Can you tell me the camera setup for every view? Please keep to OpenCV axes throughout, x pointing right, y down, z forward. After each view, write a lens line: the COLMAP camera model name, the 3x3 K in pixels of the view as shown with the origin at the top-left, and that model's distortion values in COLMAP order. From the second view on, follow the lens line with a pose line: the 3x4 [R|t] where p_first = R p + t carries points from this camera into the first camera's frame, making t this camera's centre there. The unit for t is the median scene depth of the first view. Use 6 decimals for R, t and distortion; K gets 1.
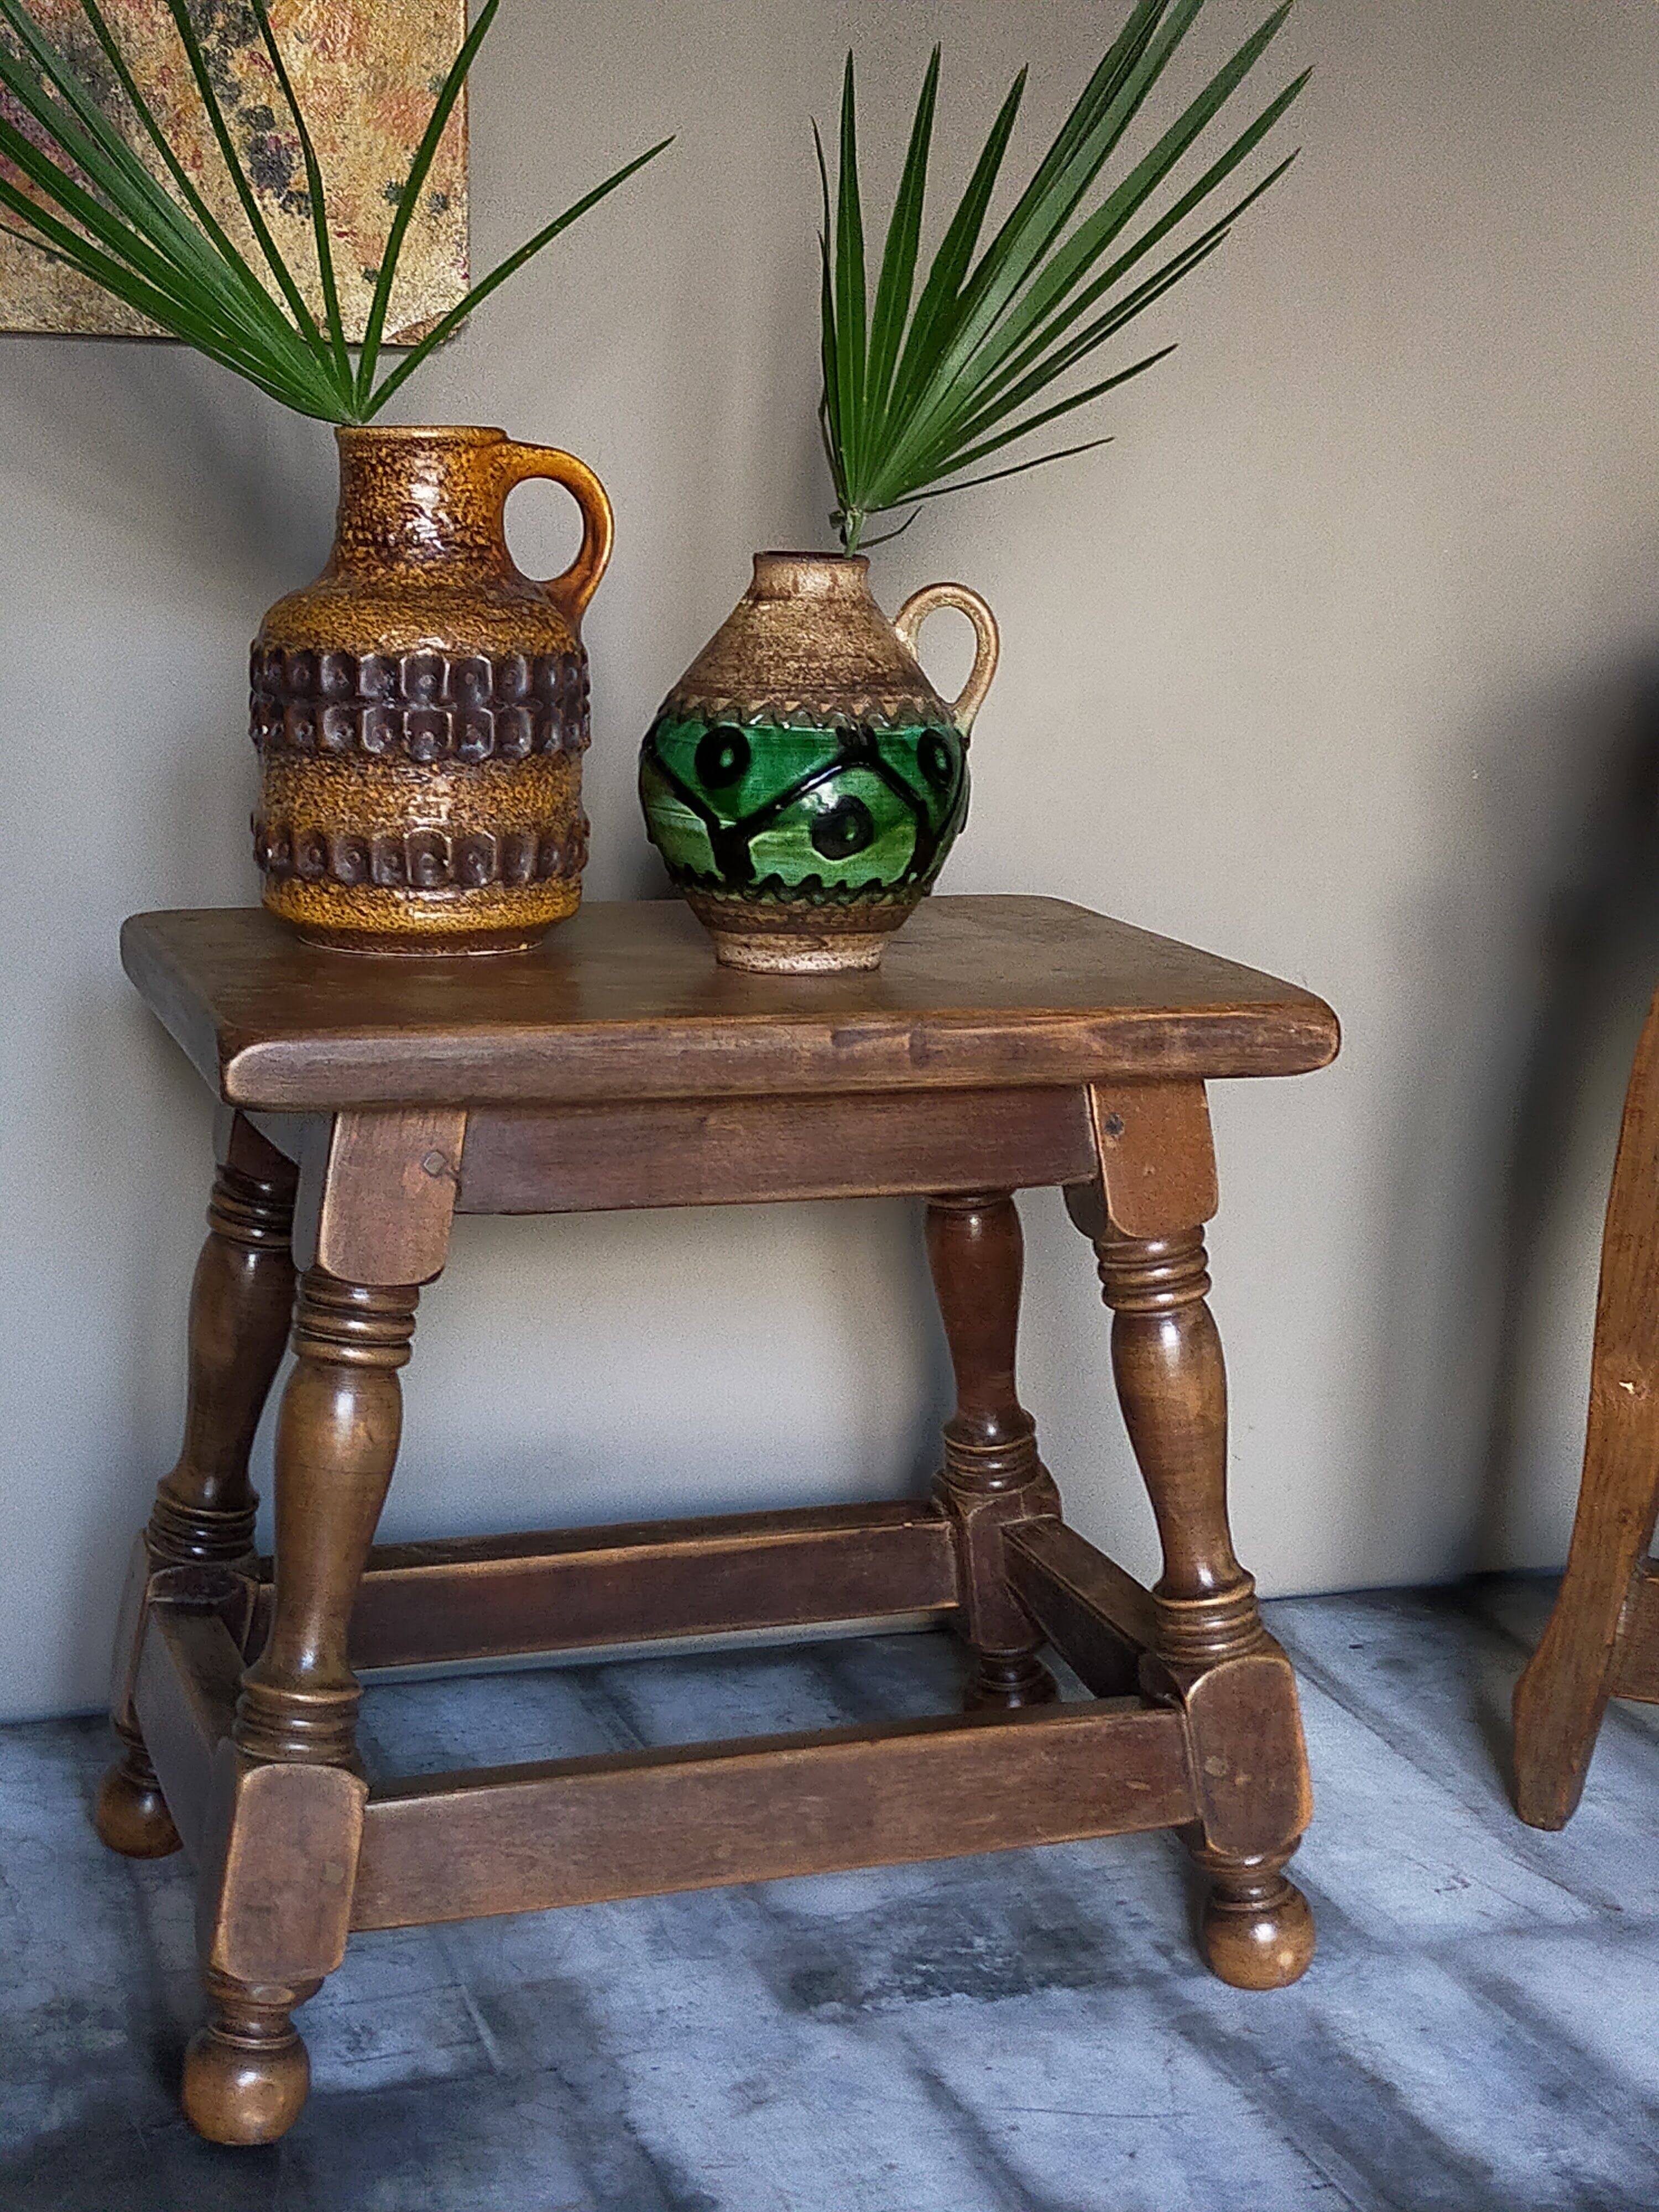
lens RADIAL K [[3357.2, 0, 829.5], [0, 3357.2, 1106.0], [0, 0, 1]] dist [0.123339, -0.197430]
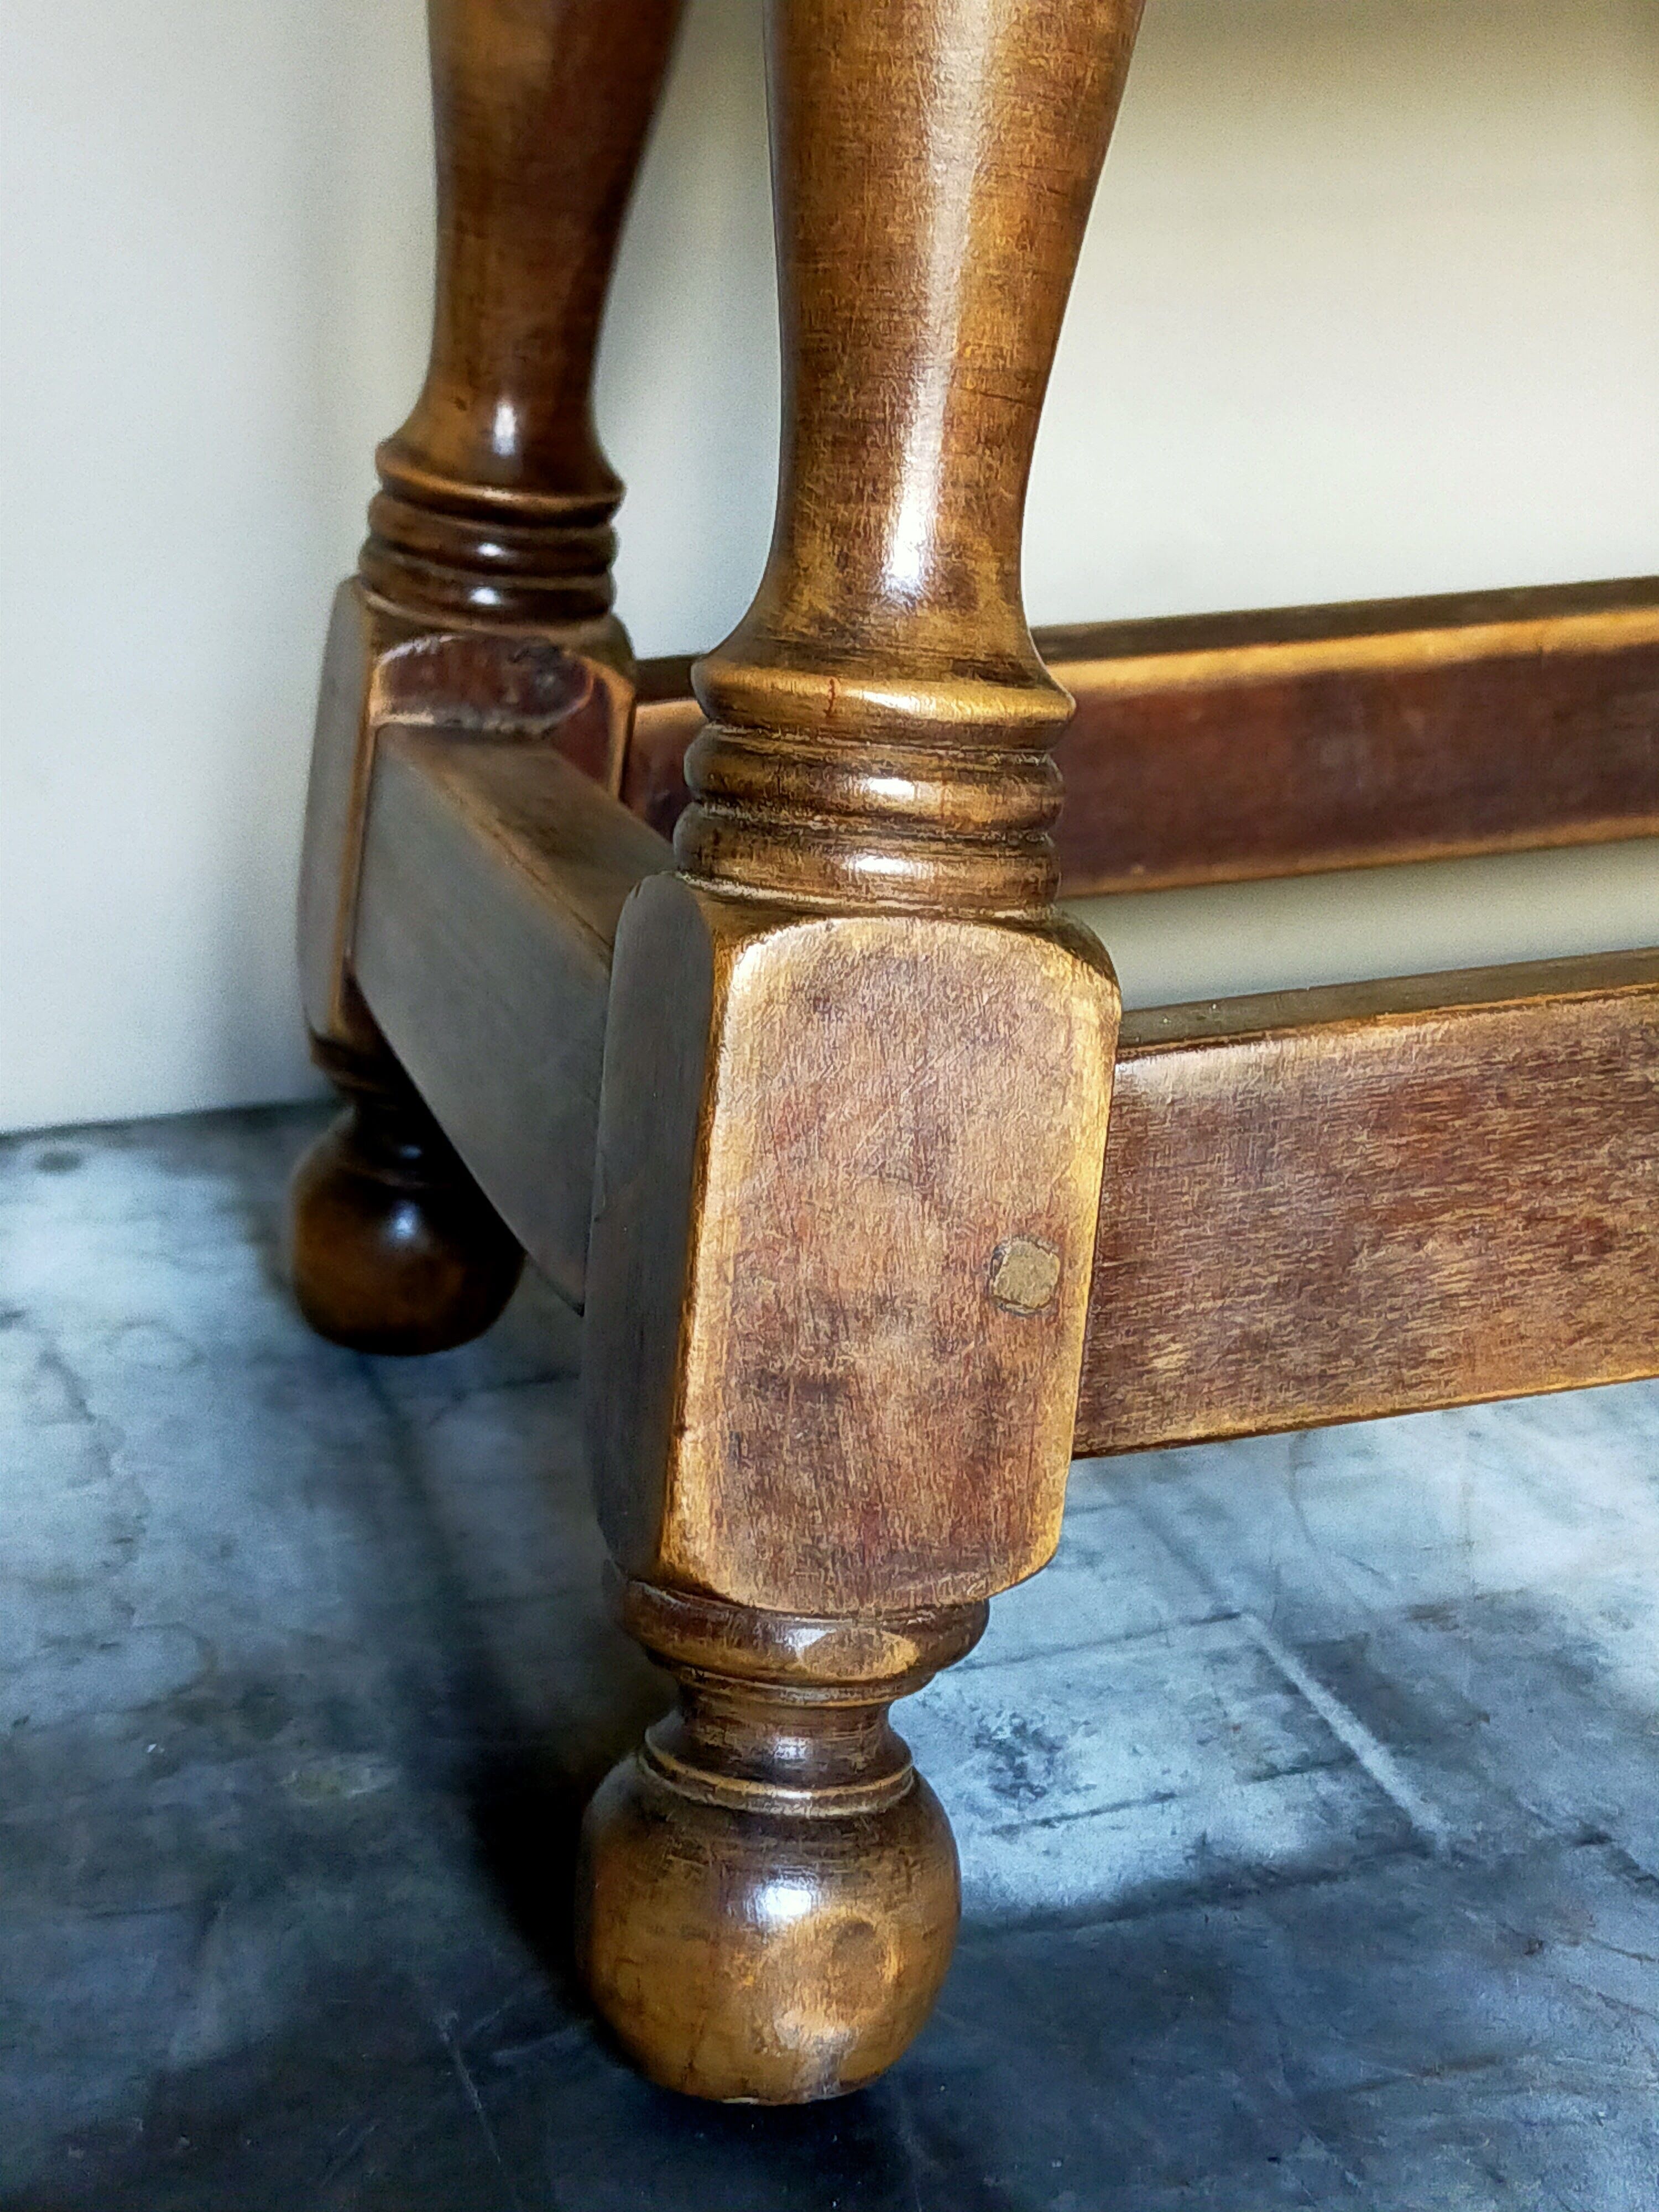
lens RADIAL K [[3357.2, 0, 829.5], [0, 3357.2, 1106.0], [0, 0, 1]] dist [0.123339, -0.197430]
pose [[0.997739, -0.039830, -0.054131, -0.138483], [0.045053, 0.994071, 0.098961, 0.169264], [0.049868, -0.101176, 0.993618, 0.650354]]
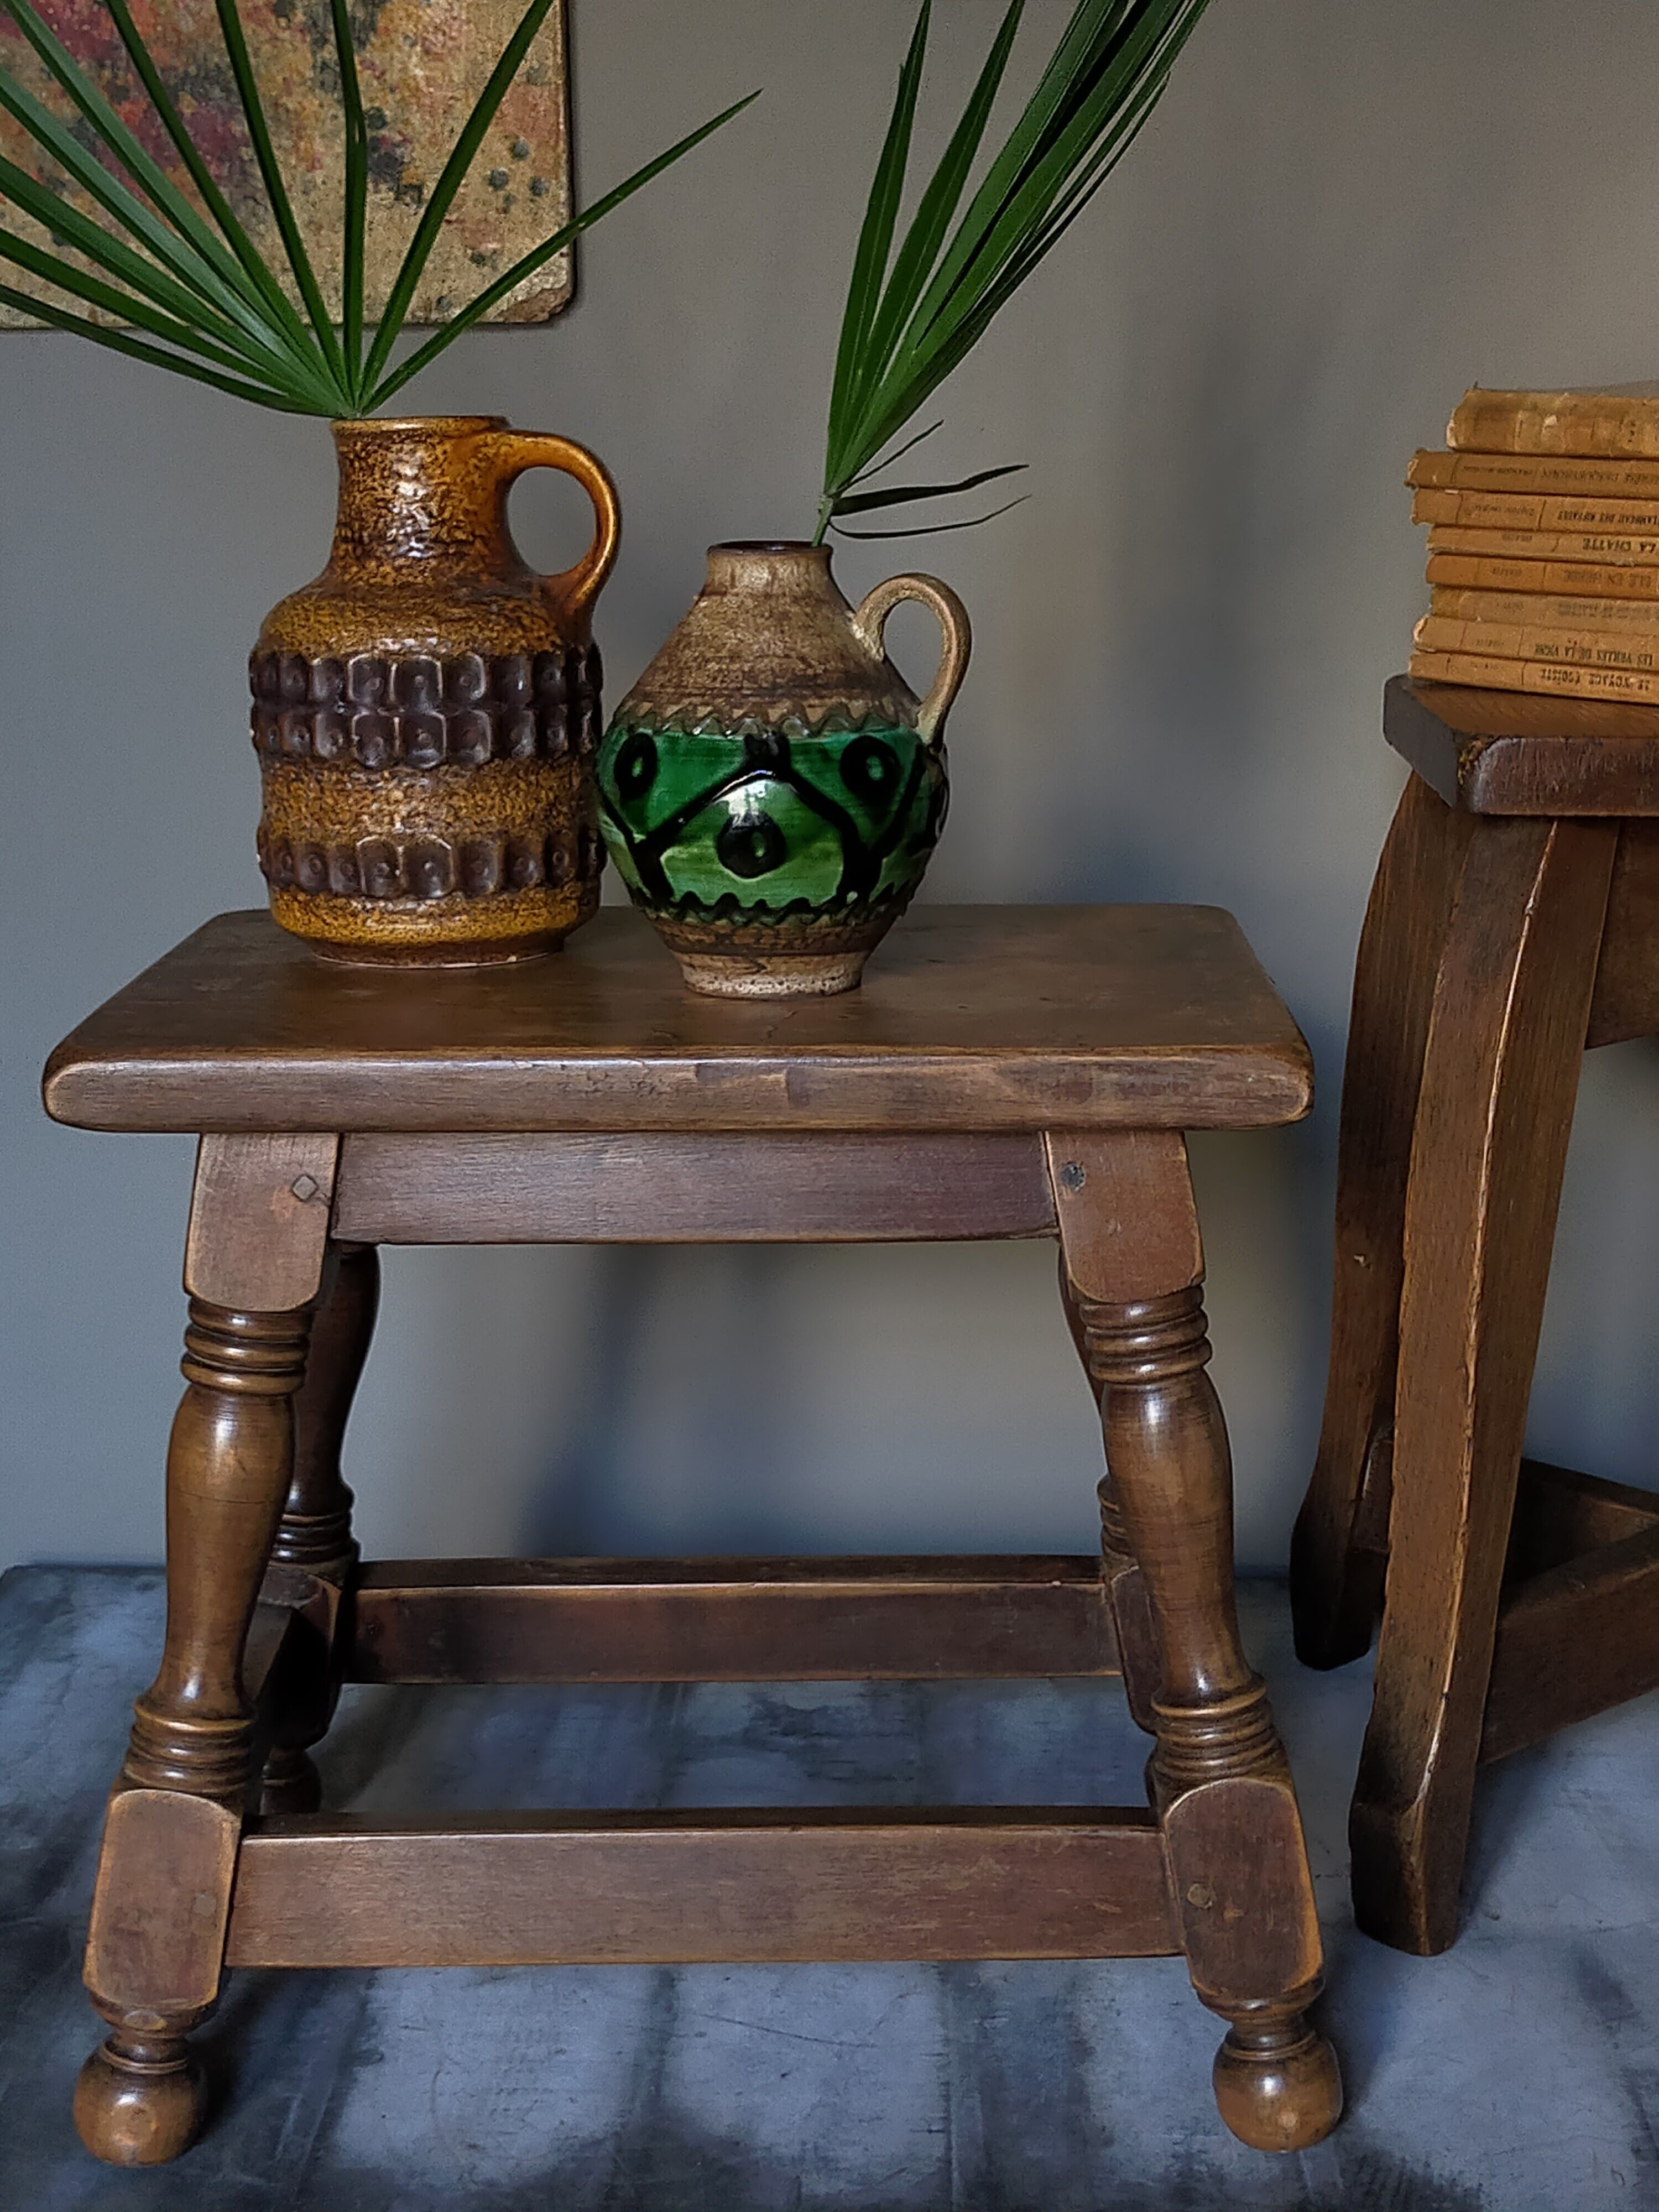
lens RADIAL K [[3357.2, 0, 829.5], [0, 3357.2, 1106.0], [0, 0, 1]] dist [0.123339, -0.197430]
pose [[0.939806, 0.039865, -0.339376, 0.327219], [-0.033071, 0.999120, 0.025781, -0.033906], [0.340106, -0.013006, 0.940297, 0.132695]]
